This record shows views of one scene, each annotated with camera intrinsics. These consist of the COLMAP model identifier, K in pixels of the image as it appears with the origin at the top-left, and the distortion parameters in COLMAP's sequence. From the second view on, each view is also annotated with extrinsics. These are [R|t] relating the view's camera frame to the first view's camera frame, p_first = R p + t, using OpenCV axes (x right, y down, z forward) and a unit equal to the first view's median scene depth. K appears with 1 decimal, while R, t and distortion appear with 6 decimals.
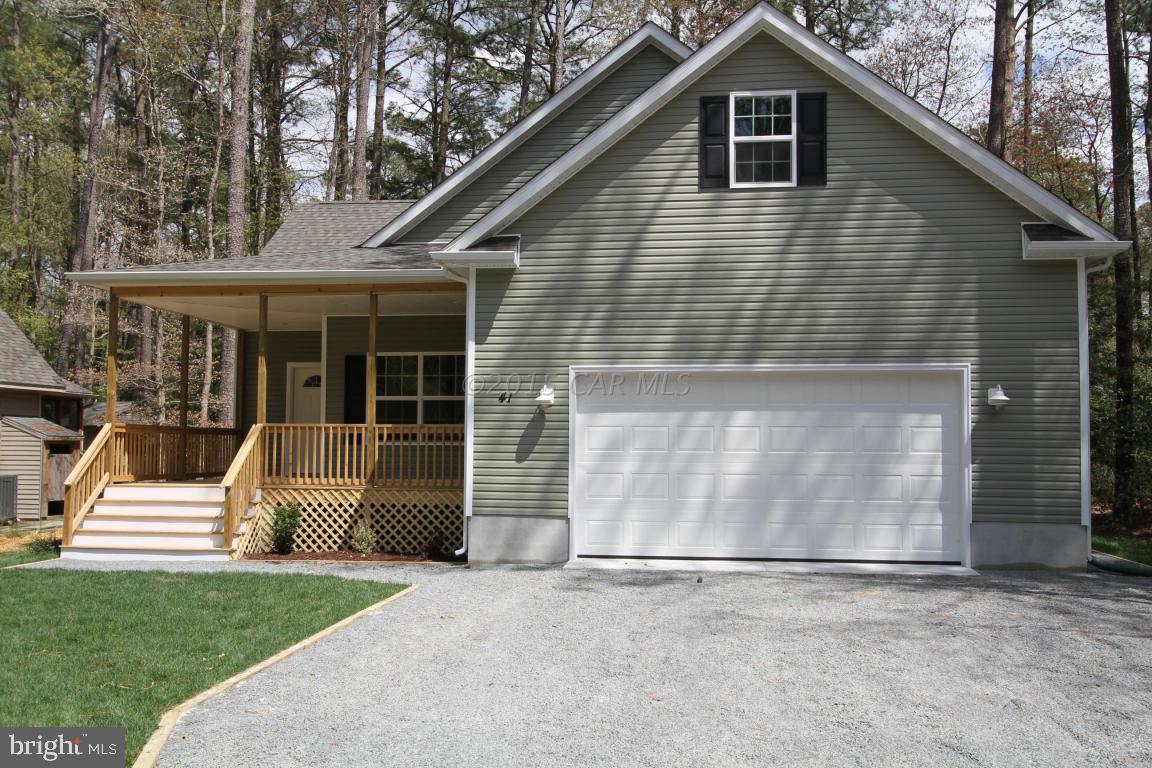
lens RADIAL K [[1117.2, 0, 574.3], [0, 1117.2, 381.2], [0, 0, 1]] dist [-0.003702, 0.000000]
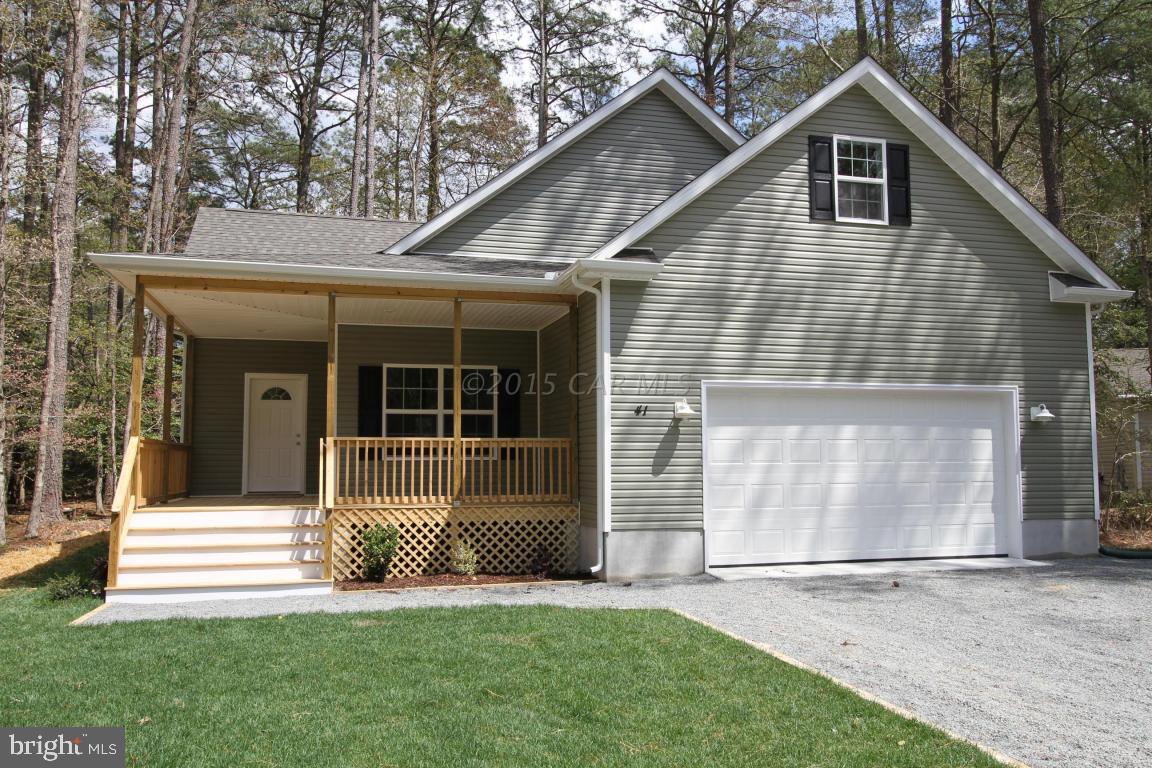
lens RADIAL K [[914.2, 0, 578.8], [0, 914.2, 388.5], [0, 0, 1]] dist [-0.002470, 0.003533]
pose [[0.920533, 0.021628, 0.390066, -0.431575], [-0.013528, 0.999632, -0.023501, 0.014997], [-0.390430, 0.016357, 0.920487, 0.273533]]
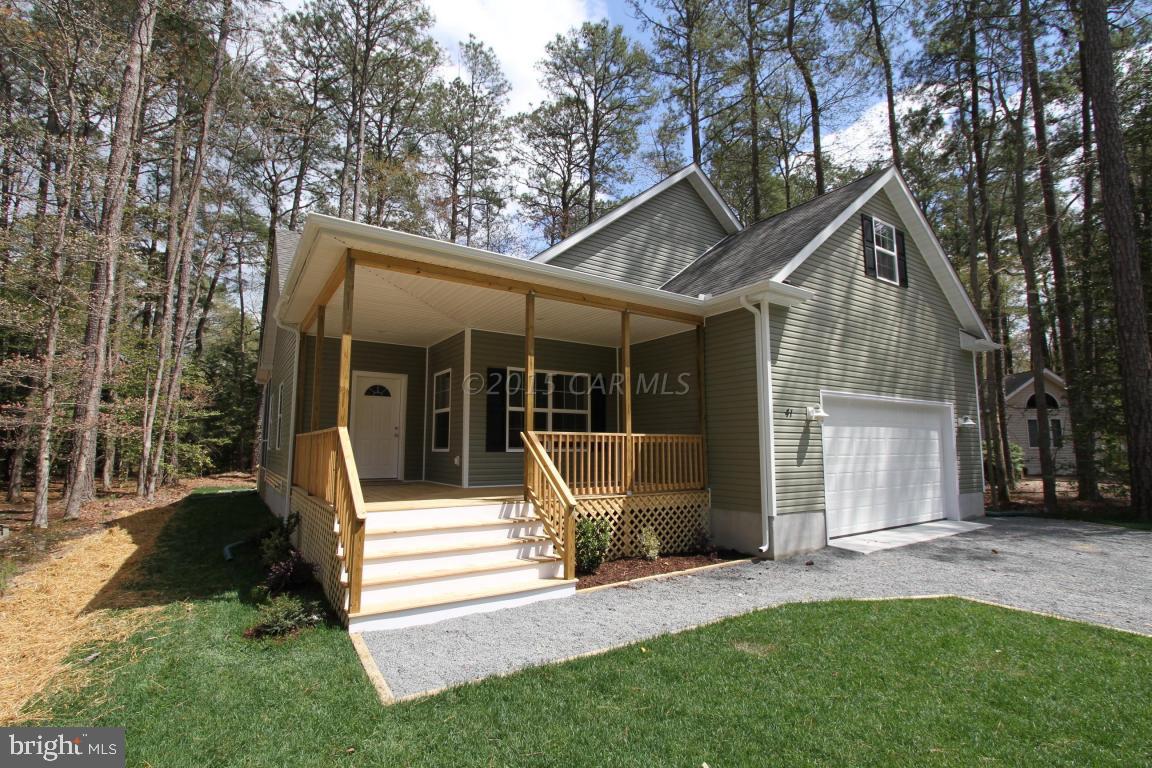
lens RADIAL K [[537.0, 0, 576.4], [0, 537.0, 385.7], [0, 0, 1]] dist [-0.013885, 0.000123]
pose [[0.753872, 0.071157, 0.653156, -0.611189], [-0.036837, 0.997132, -0.066114, 0.032057], [-0.655987, 0.025781, 0.754331, 0.718174]]
